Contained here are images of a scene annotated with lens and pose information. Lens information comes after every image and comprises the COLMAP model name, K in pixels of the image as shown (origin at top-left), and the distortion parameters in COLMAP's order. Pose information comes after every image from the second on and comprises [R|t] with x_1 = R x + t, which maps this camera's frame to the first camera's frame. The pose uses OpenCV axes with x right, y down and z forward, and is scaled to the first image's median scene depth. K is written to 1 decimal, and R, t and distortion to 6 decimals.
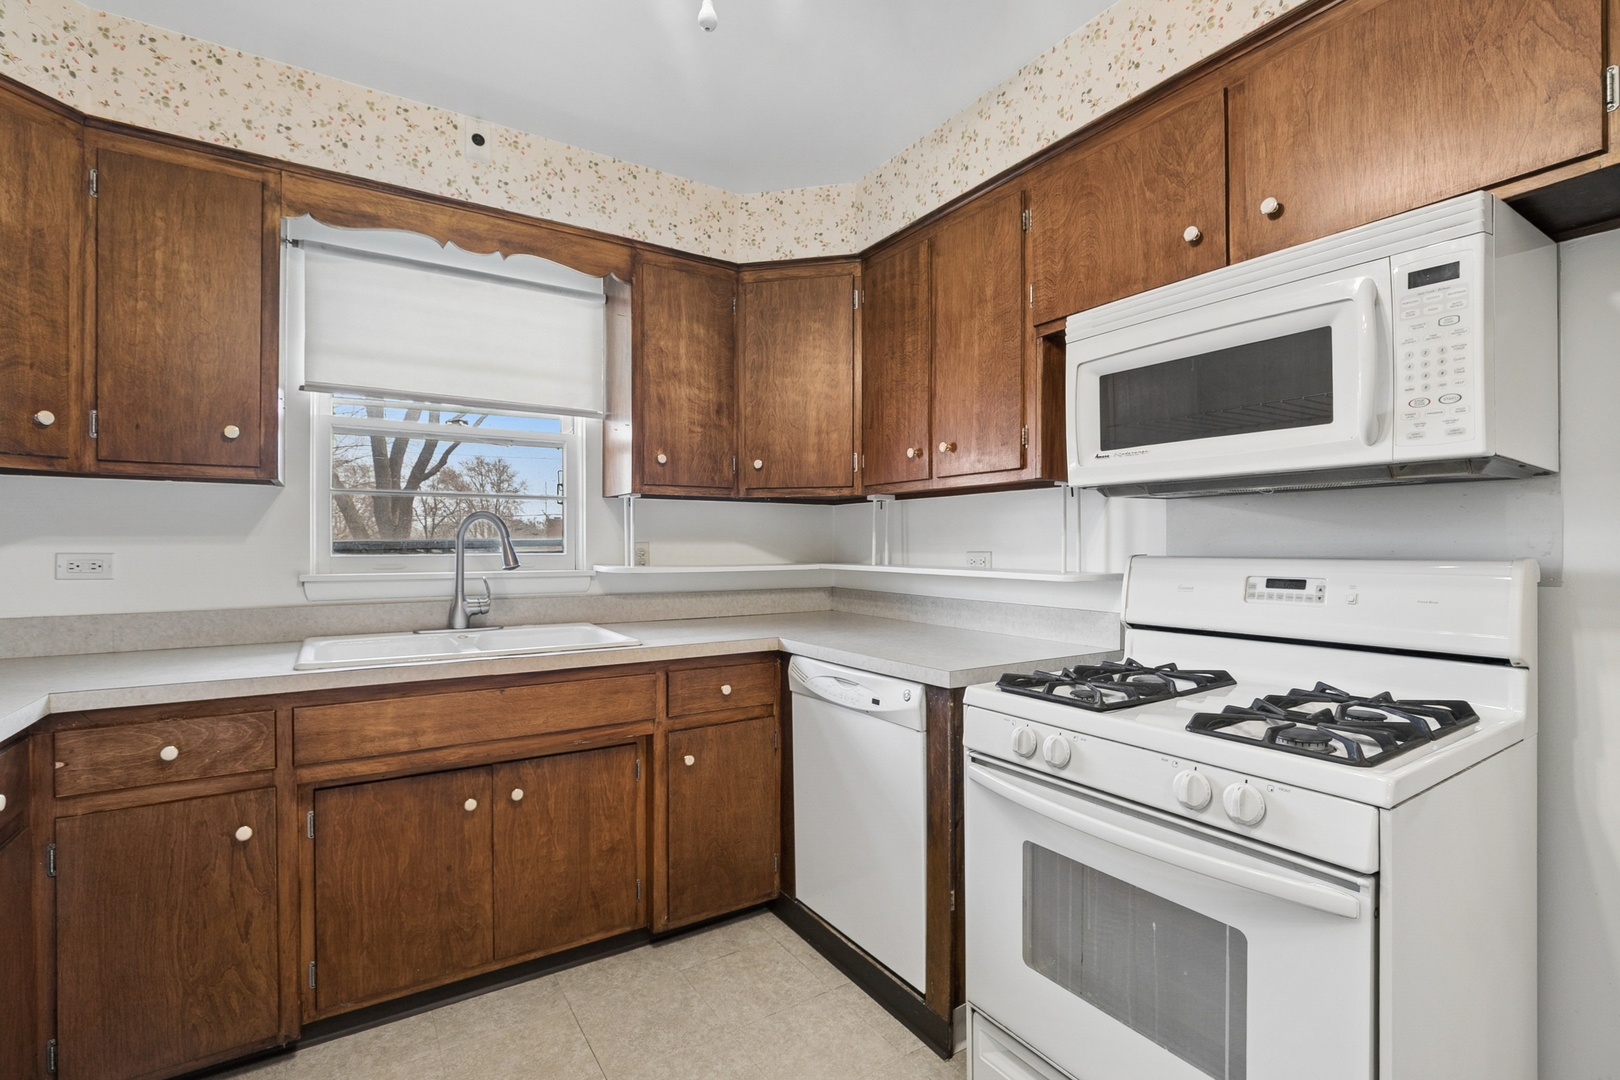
lens RADIAL K [[740.0, 0, 810.0], [0, 740.0, 540.0], [0, 0, 1]] dist [-0.000825, -0.000264]
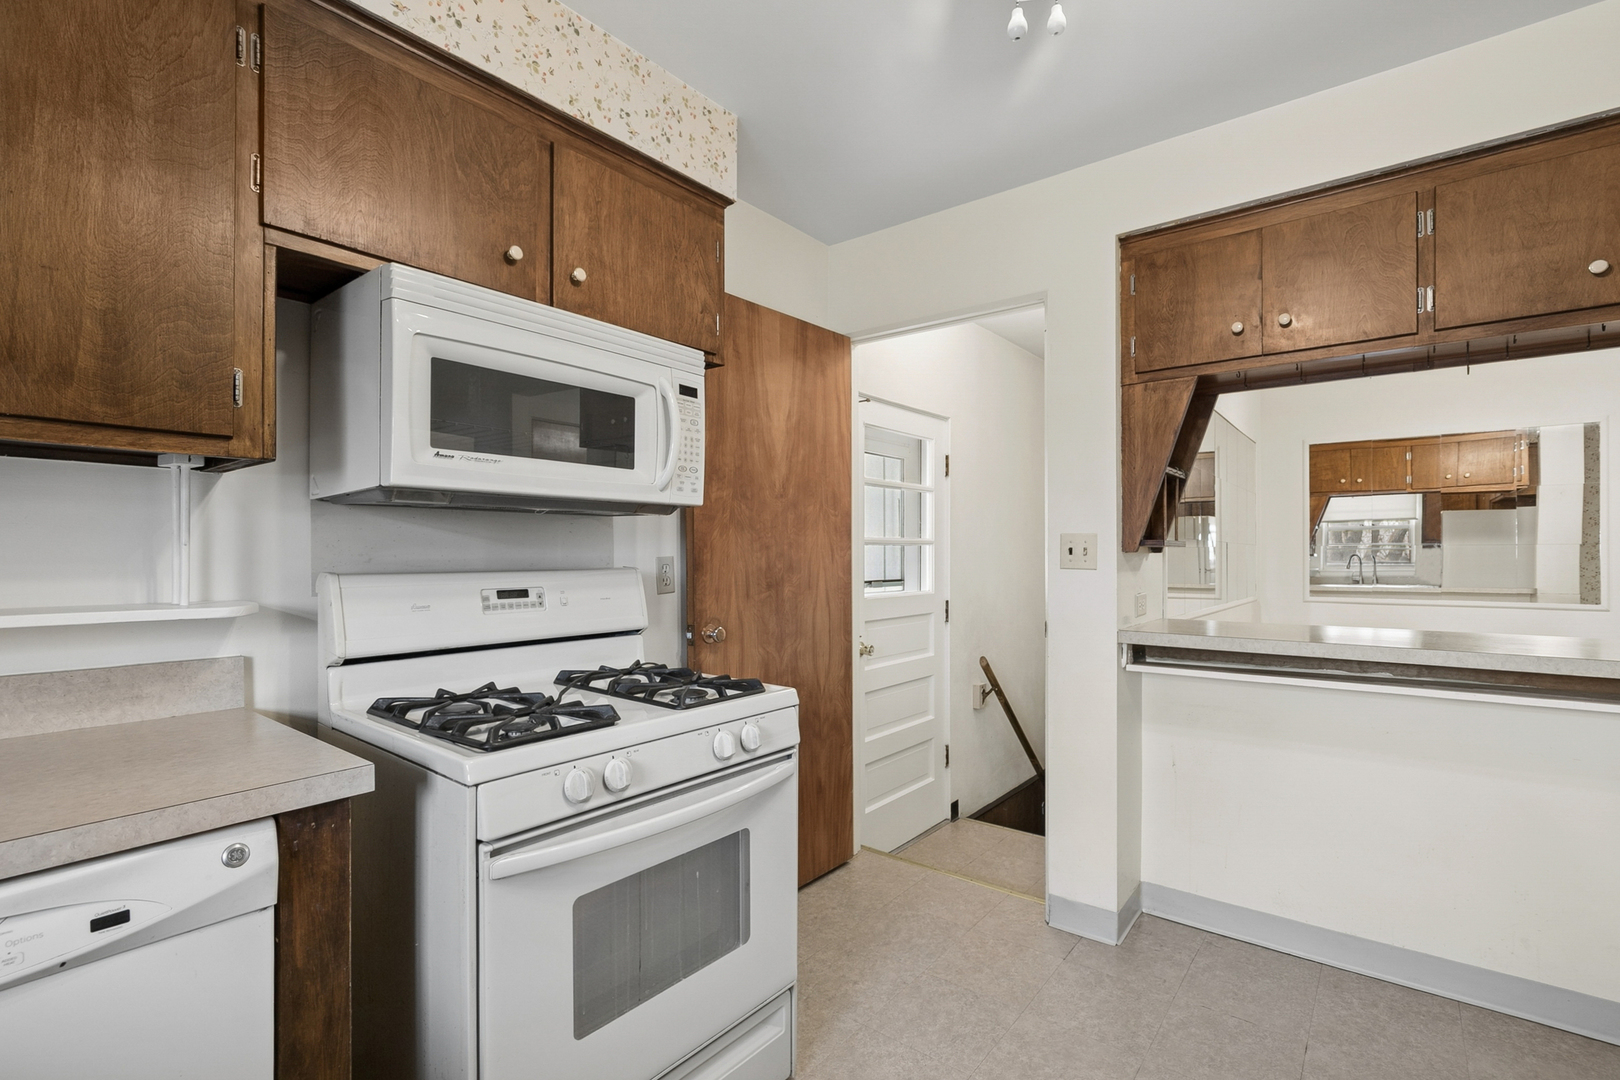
lens RADIAL K [[761.7, 0, 811.2], [0, 761.7, 550.3], [0, 0, 1]] dist [0.009122, -0.000027]
pose [[-0.319254, 0.005310, 0.947654, -0.644359], [-0.004882, 0.999962, -0.007248, -0.001132], [-0.947657, -0.006940, -0.319216, 1.010727]]
